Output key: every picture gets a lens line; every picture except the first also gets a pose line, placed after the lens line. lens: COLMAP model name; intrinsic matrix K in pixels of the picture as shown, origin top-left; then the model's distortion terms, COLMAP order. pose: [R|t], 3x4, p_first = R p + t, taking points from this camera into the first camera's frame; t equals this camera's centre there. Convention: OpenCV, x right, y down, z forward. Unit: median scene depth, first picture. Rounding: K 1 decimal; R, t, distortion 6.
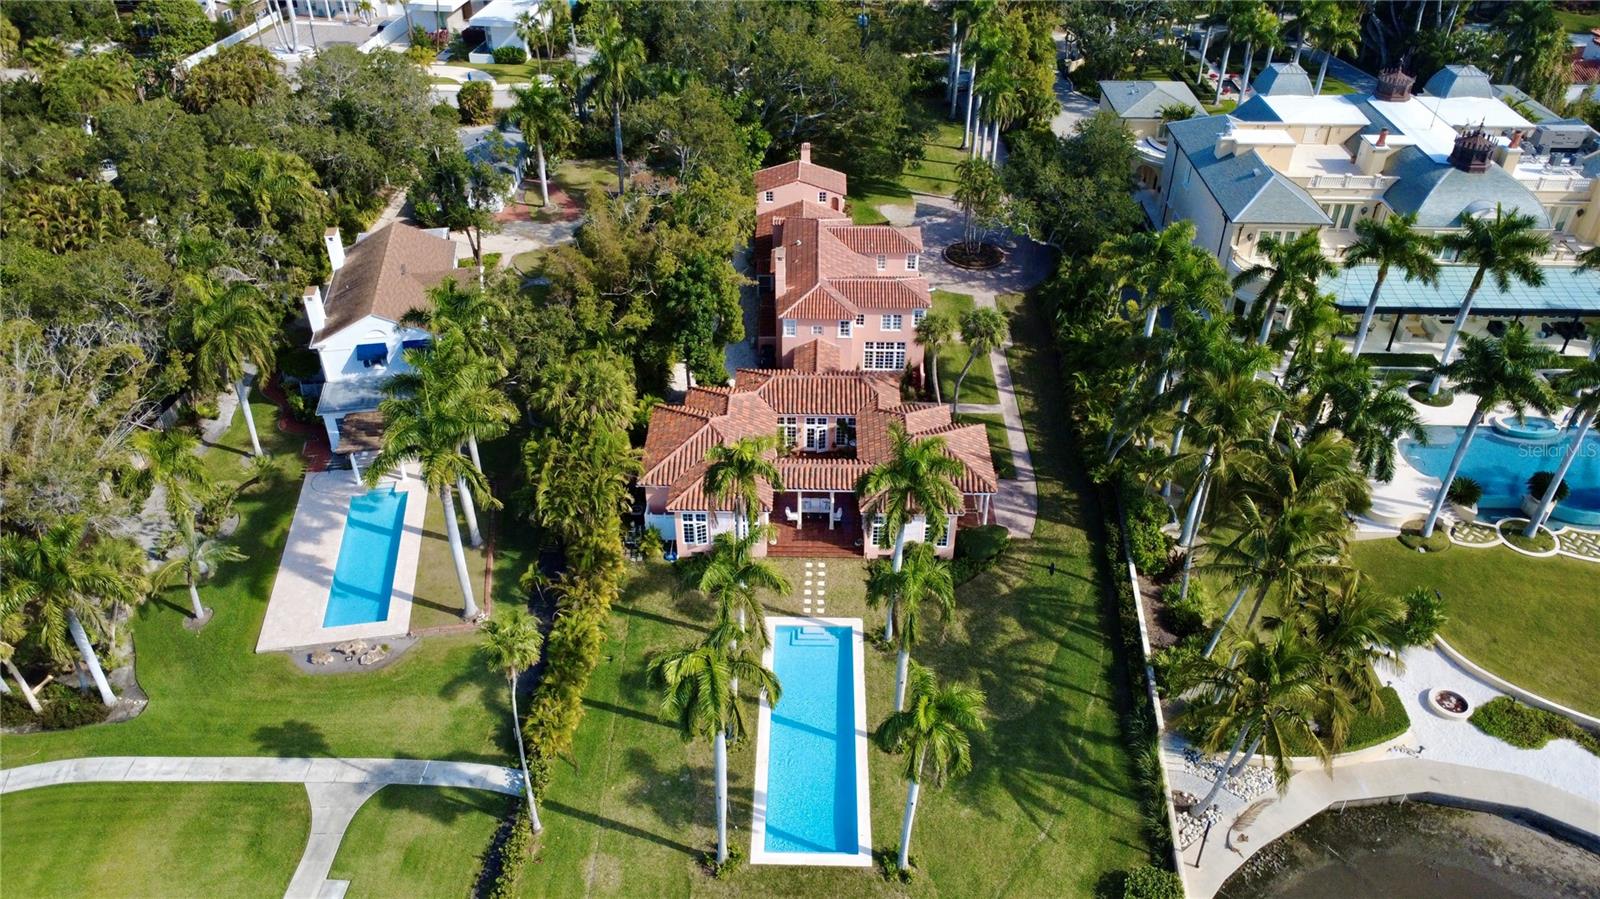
lens RADIAL K [[1162.0, 0, 798.5], [0, 1162.0, 452.9], [0, 0, 1]] dist [-0.012116, 0.015592]
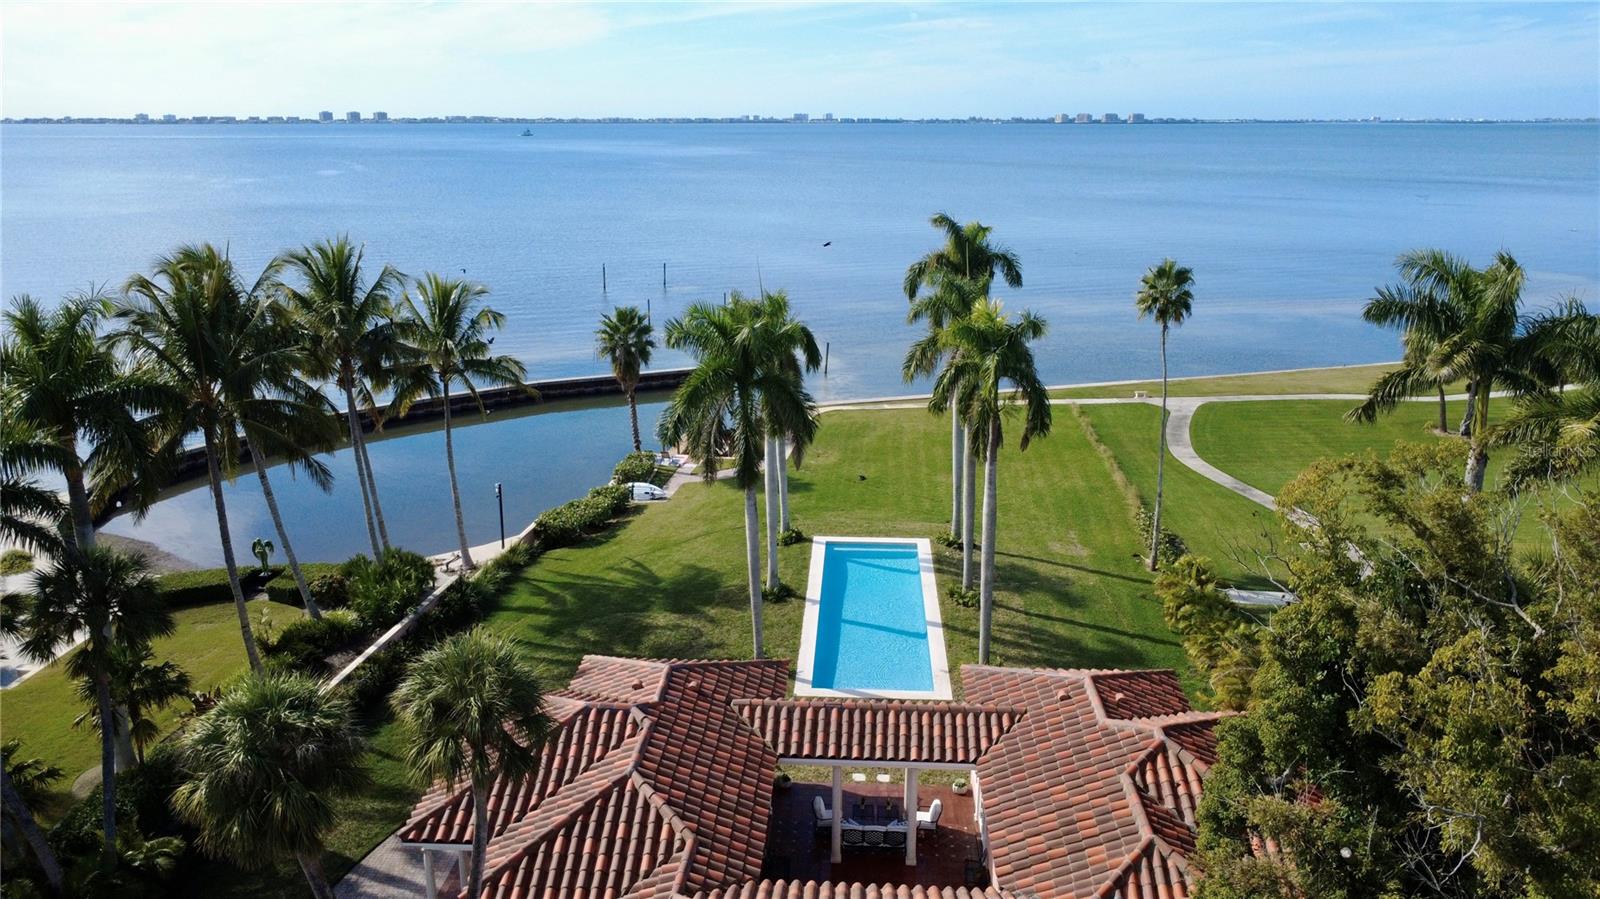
lens RADIAL K [[1162.0, 0, 805.2], [0, 1162.0, 446.9], [0, 0, 1]] dist [-0.012116, 0.015592]
pose [[-0.999442, -0.015765, 0.029437, 0.030504], [0.013040, 0.627295, 0.778672, -0.390880], [-0.030741, 0.778622, -0.626740, 1.191164]]
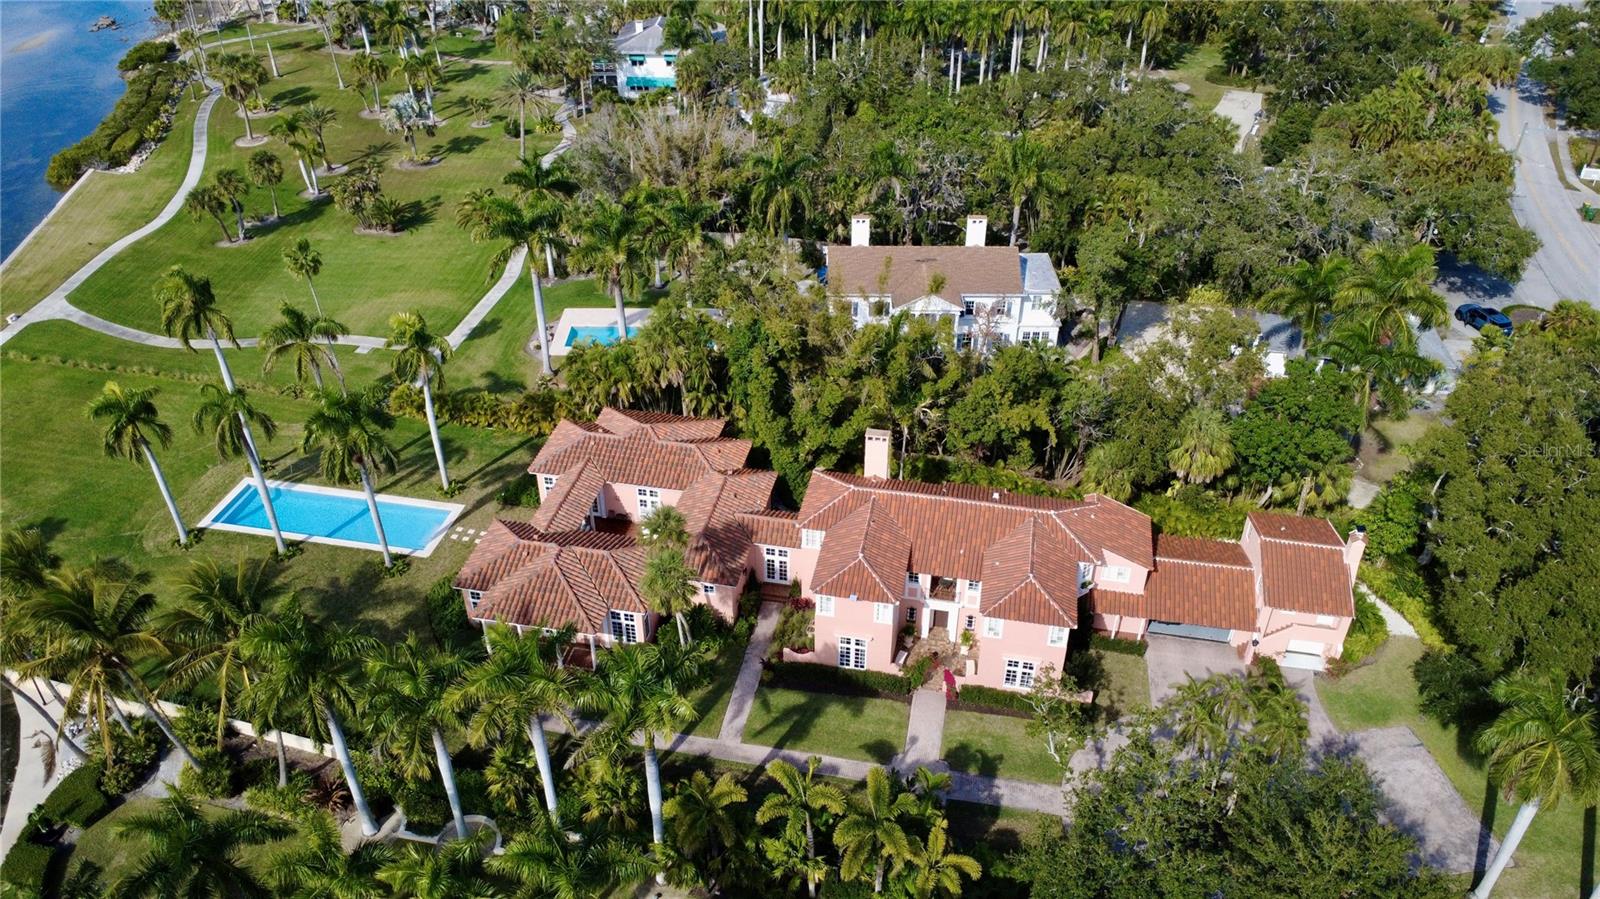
lens RADIAL K [[1162.0, 0, 800.7], [0, 1162.0, 455.1], [0, 0, 1]] dist [-0.012116, 0.015592]
pose [[-0.176673, 0.560006, -0.809432, 0.775050], [-0.574677, 0.608953, 0.546738, -0.676057], [0.799083, 0.561756, 0.214237, 0.920644]]
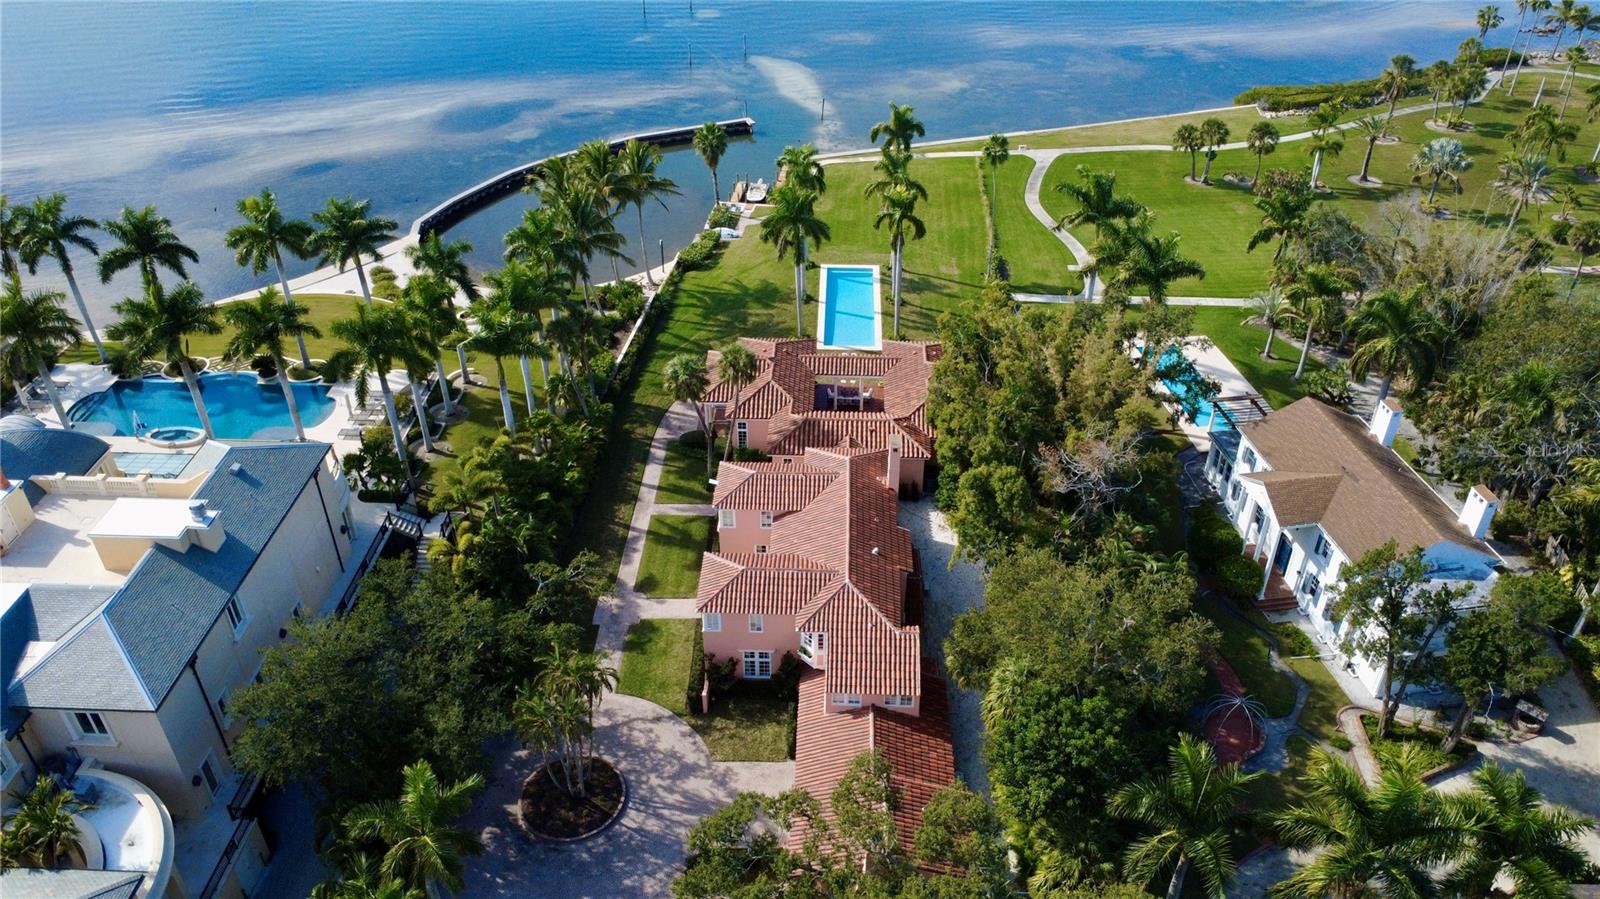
lens RADIAL K [[1162.0, 0, 800.5], [0, 1162.0, 450.9], [0, 0, 1]] dist [-0.012116, 0.015592]
pose [[-0.999790, -0.014078, 0.014903, 0.047687], [0.009279, 0.337472, 0.941290, -1.119413], [-0.018281, 0.941230, -0.337270, 1.504697]]
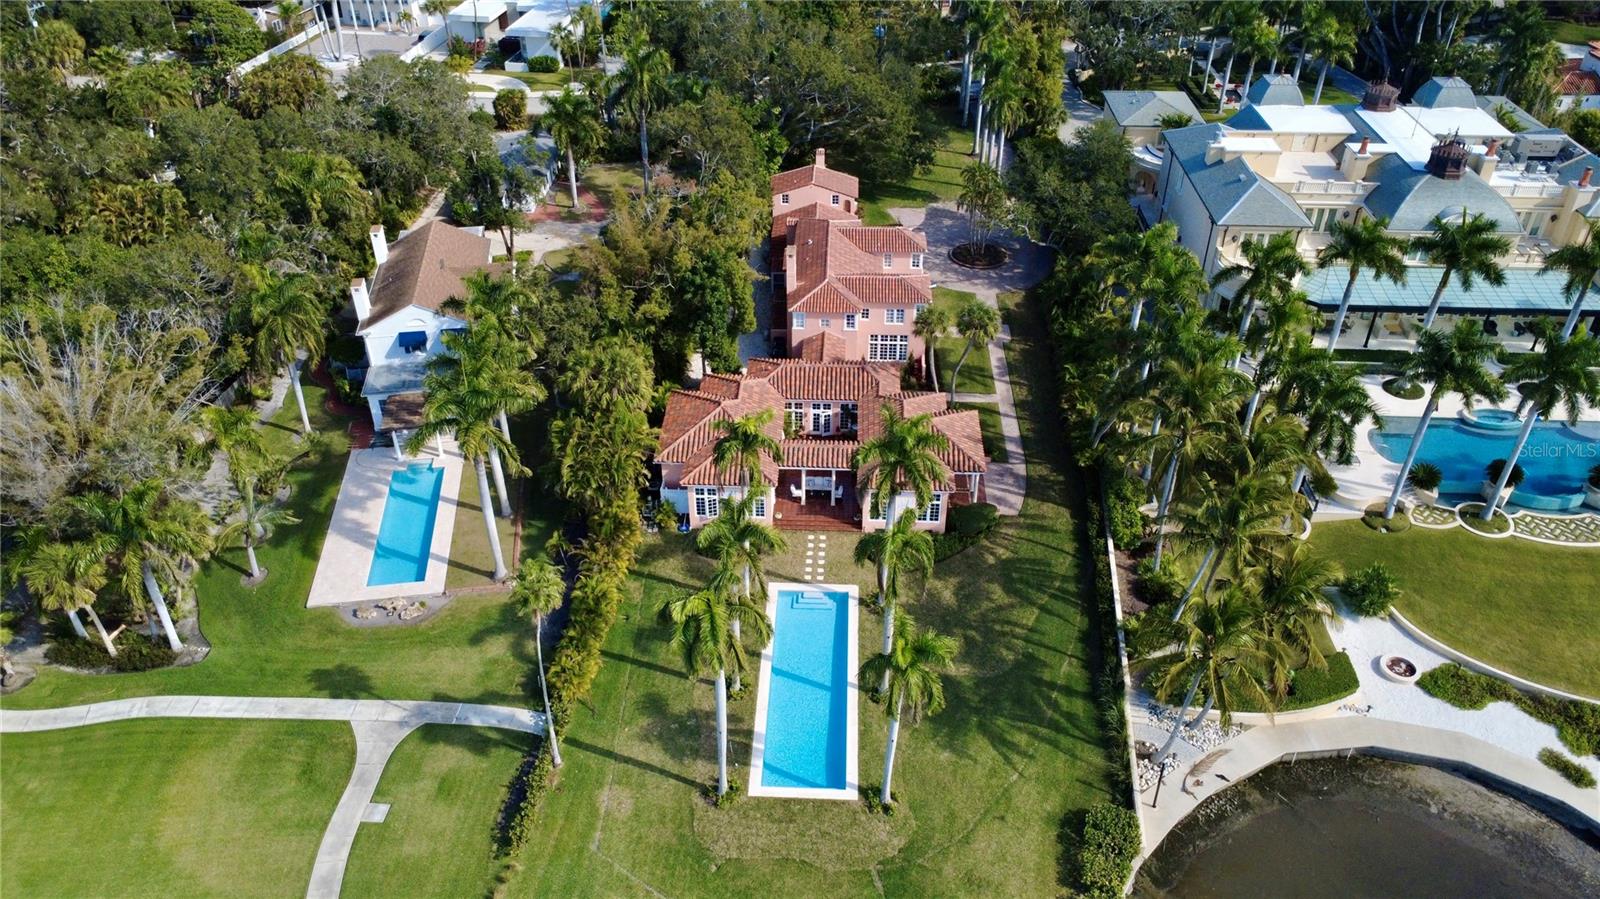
lens RADIAL K [[1162.0, 0, 797.2], [0, 1162.0, 449.9], [0, 0, 1]] dist [-0.012116, 0.015592]
pose [[0.999632, 0.010813, -0.024892, 0.021872], [-0.010984, 0.999917, -0.006754, 0.022370], [0.024817, 0.007025, 0.999667, -0.083281]]
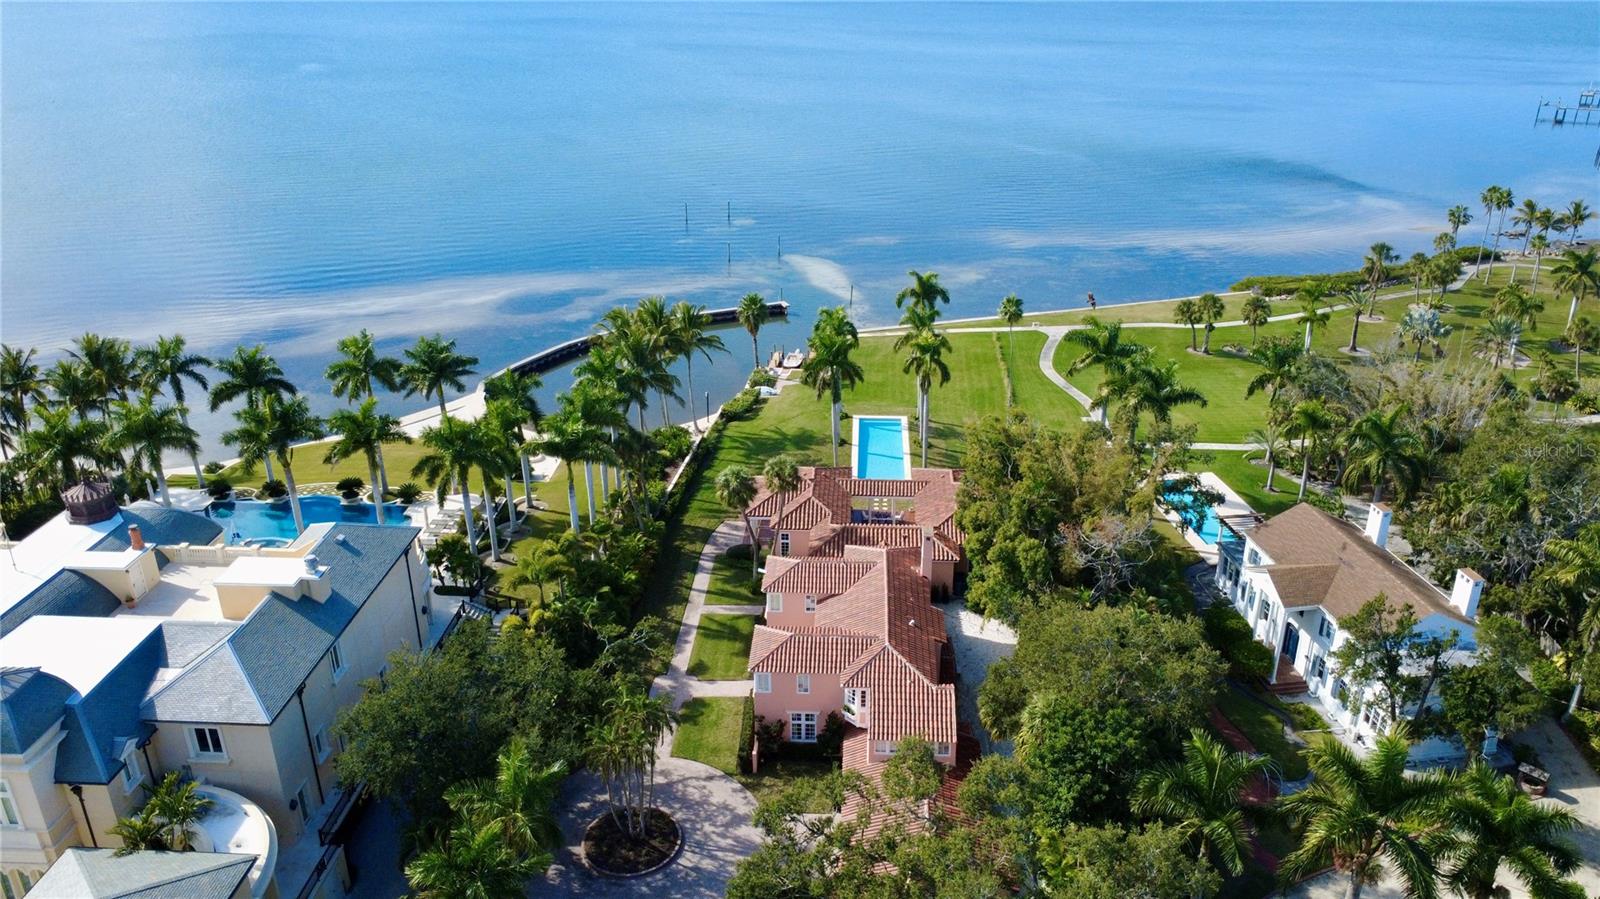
lens RADIAL K [[1162.0, 0, 800.0], [0, 1162.0, 451.4], [0, 0, 1]] dist [-0.012116, 0.015592]
pose [[-0.999292, -0.013616, 0.035086, 0.064380], [0.023193, 0.511409, 0.859024, -1.167481], [-0.029640, 0.859230, -0.510731, 1.655910]]
